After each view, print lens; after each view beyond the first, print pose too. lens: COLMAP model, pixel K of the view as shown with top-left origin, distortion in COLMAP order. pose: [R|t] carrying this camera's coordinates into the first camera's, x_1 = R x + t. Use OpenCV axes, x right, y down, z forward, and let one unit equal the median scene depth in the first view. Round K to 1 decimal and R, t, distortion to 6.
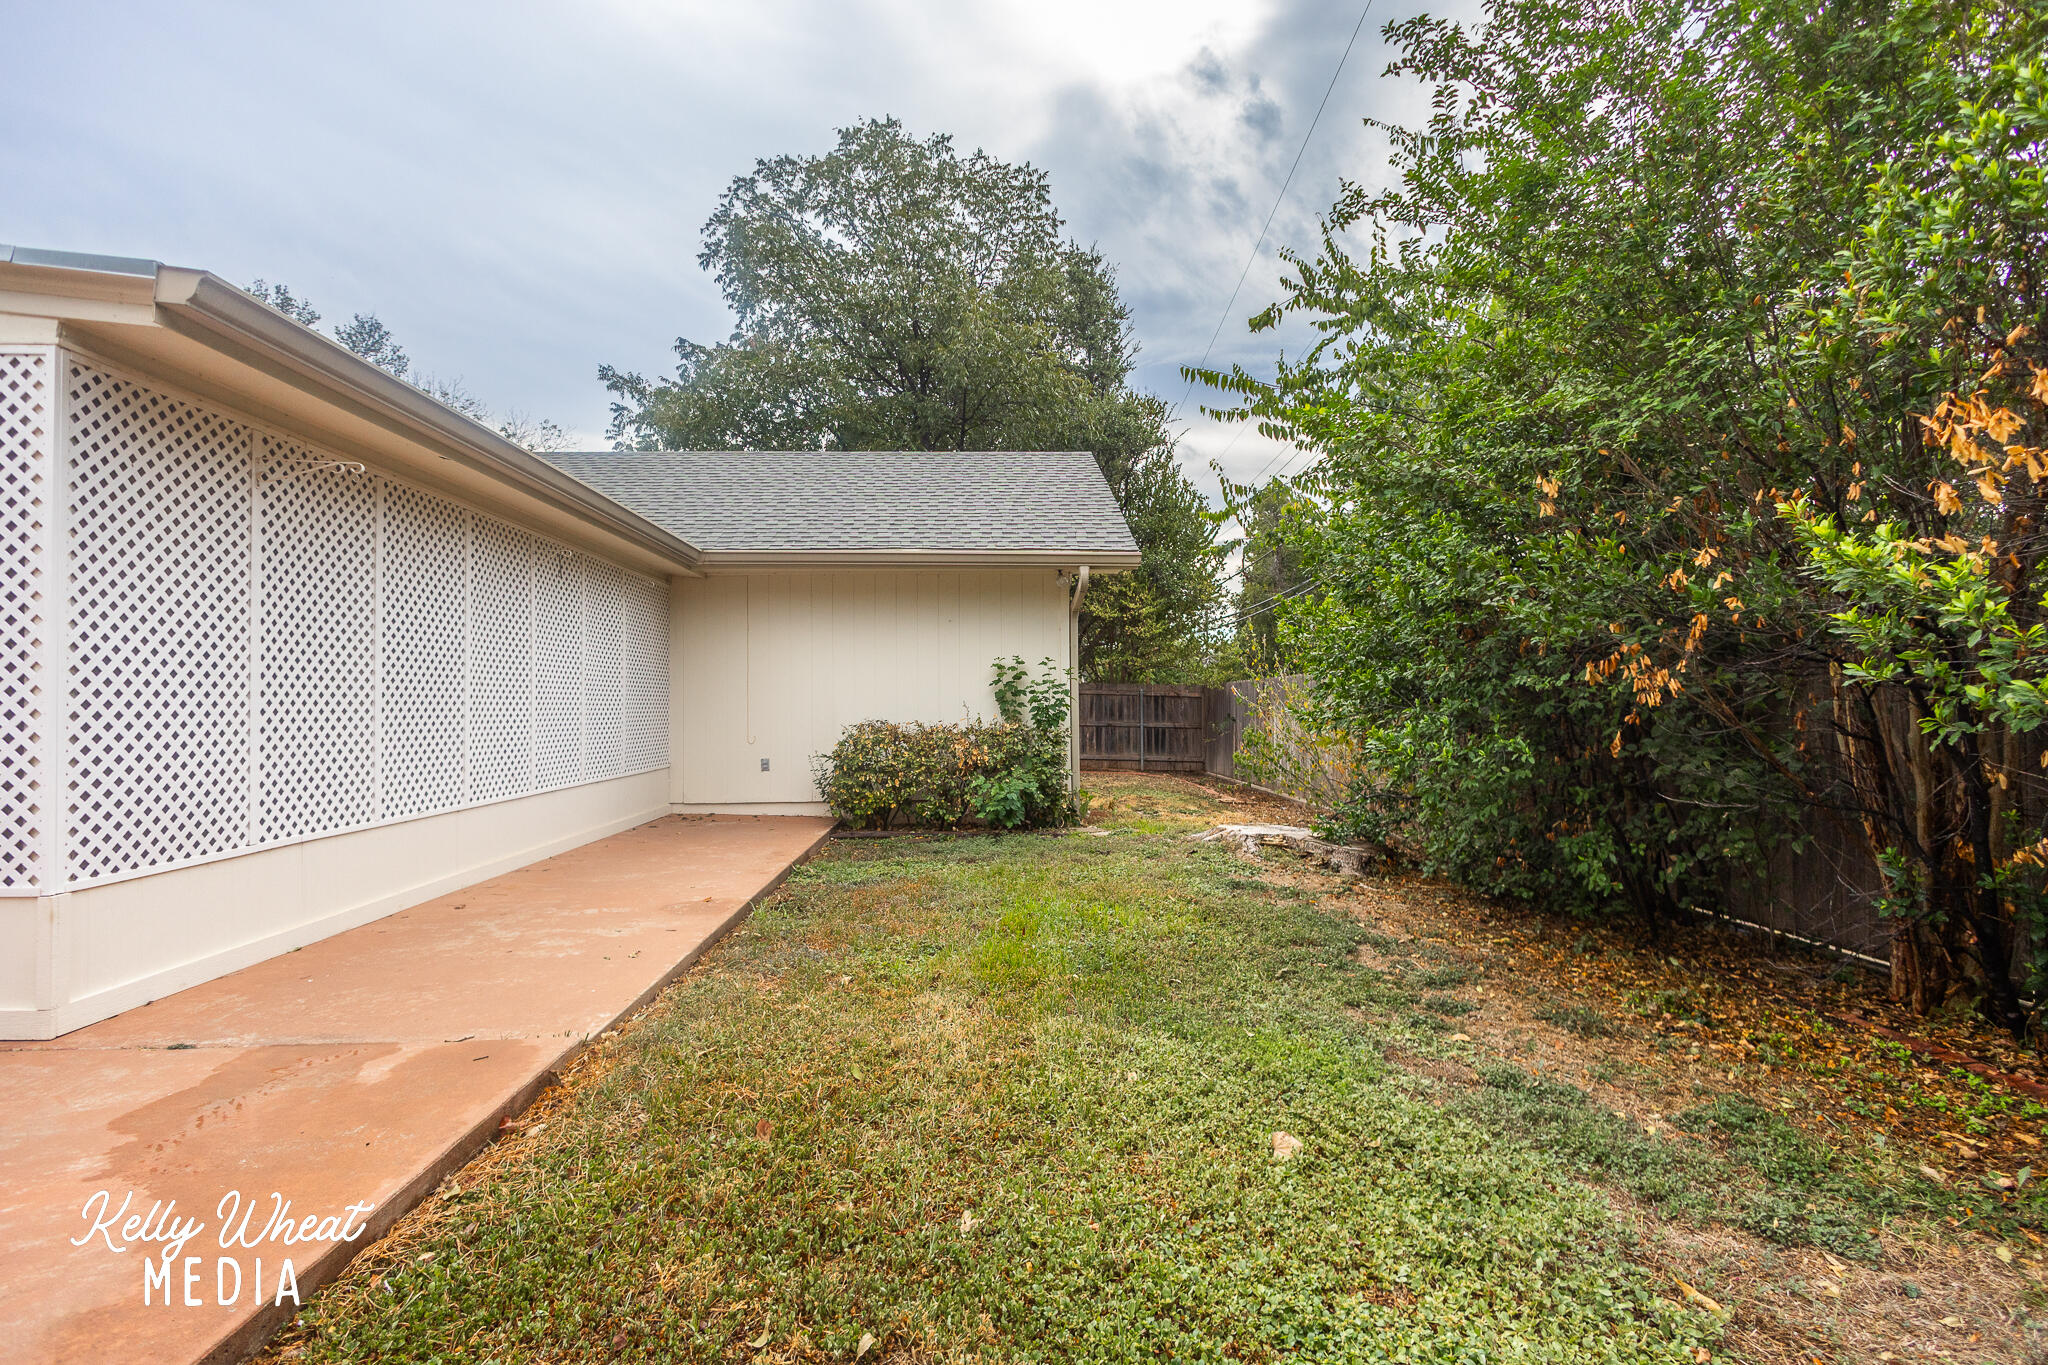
lens RADIAL K [[953.4, 0, 1024.5], [0, 953.4, 677.6], [0, 0, 1]] dist [0.008407, -0.001029]
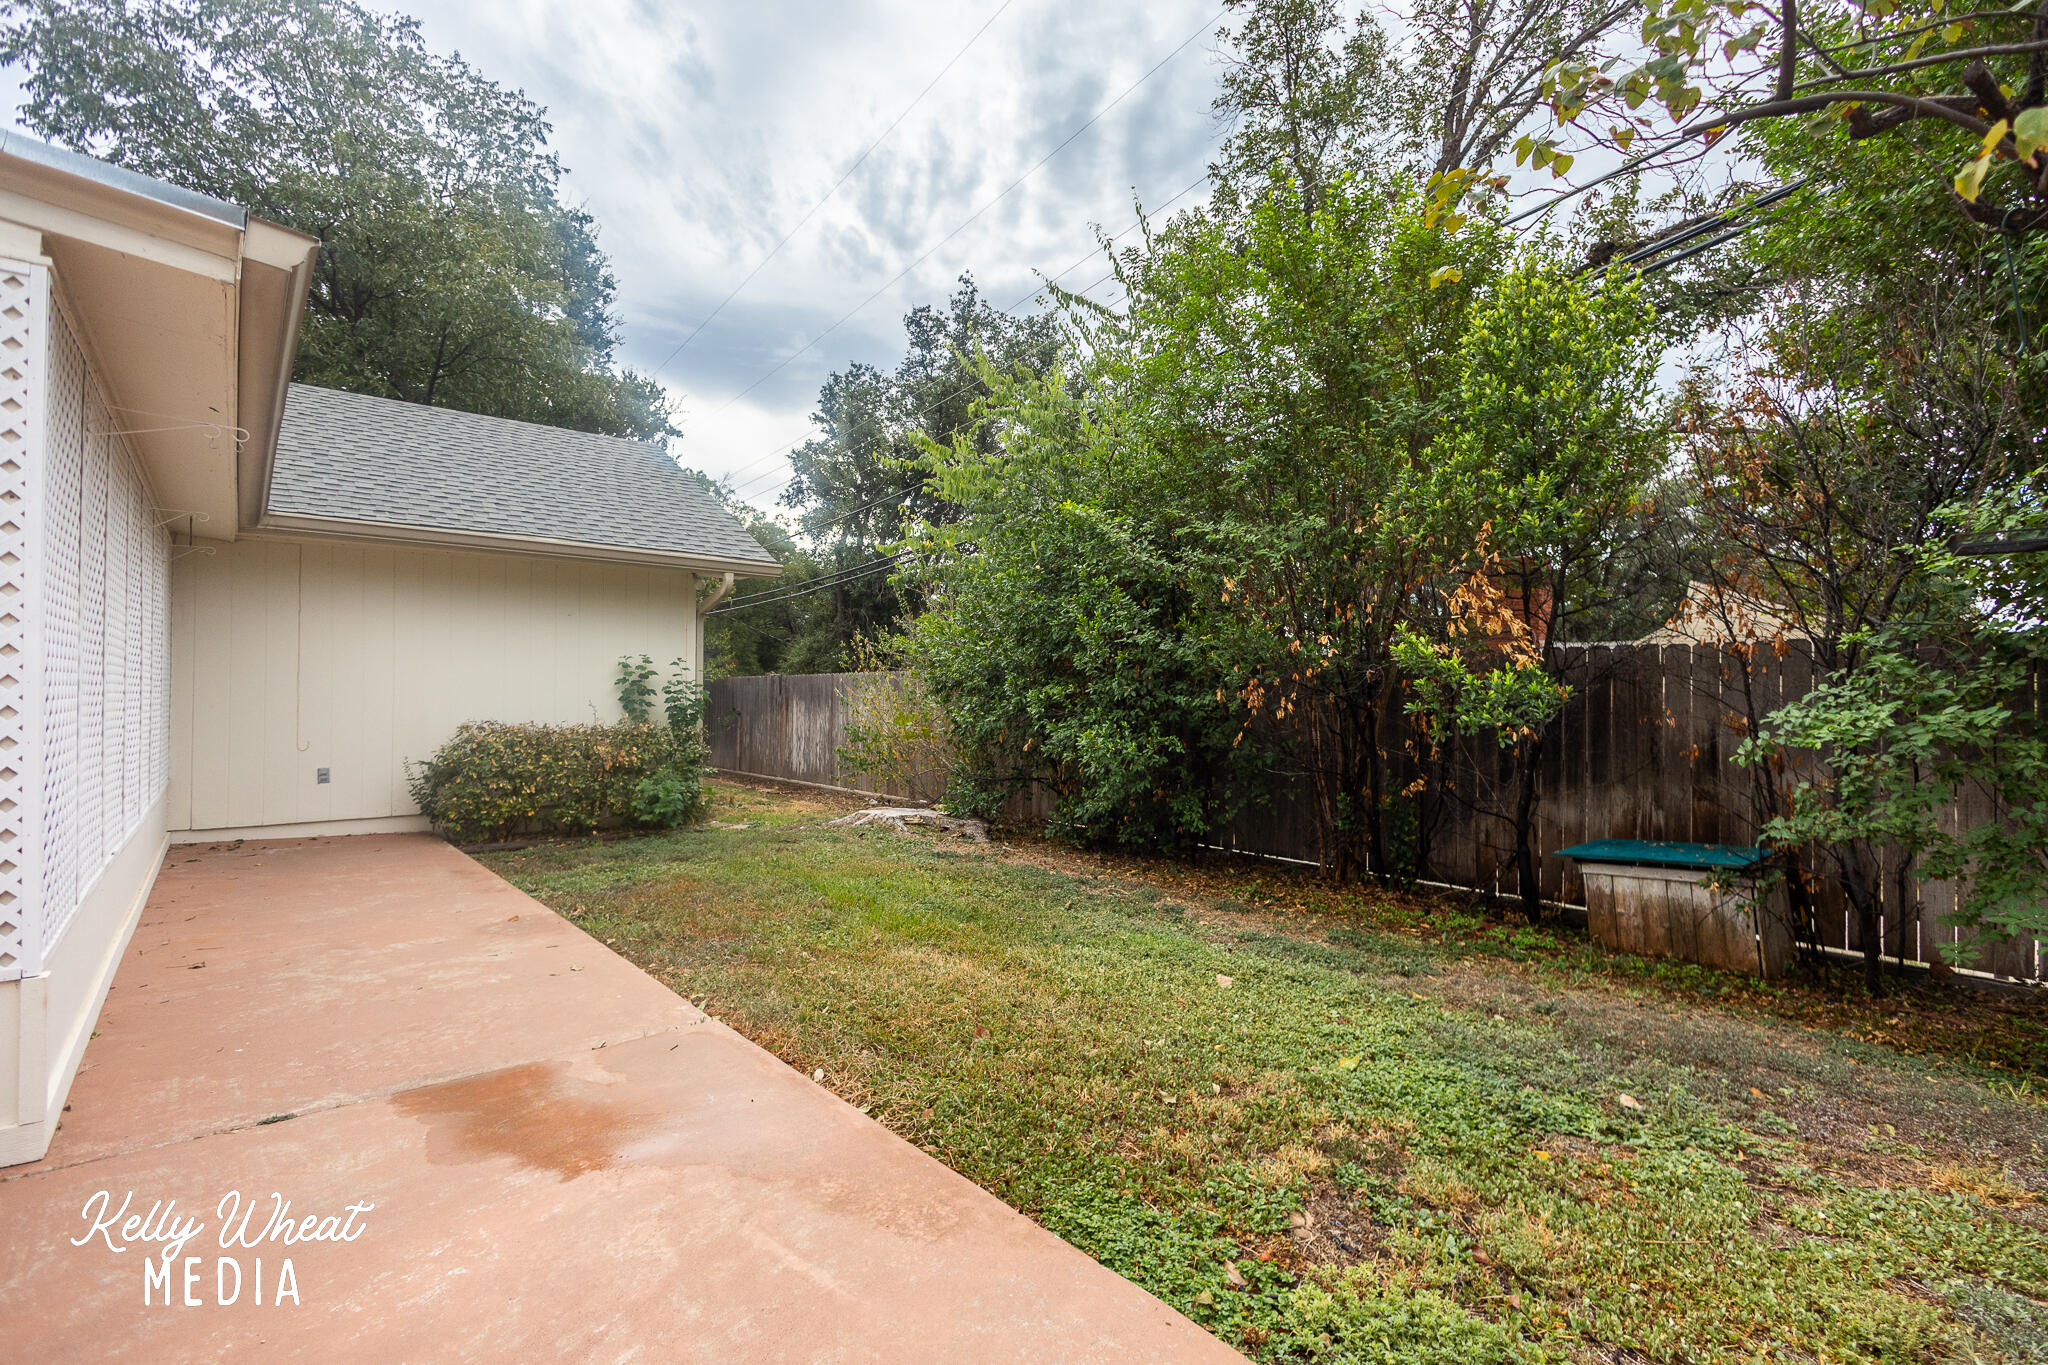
lens RADIAL K [[981.0, 0, 1024.0], [0, 981.0, 682.5], [0, 0, 1]] dist [-0.001931, -0.000795]
pose [[0.781802, 0.016194, 0.623317, -0.334065], [-0.029599, 0.999500, 0.011158, -0.017228], [-0.622824, -0.027172, 0.781890, -0.041835]]
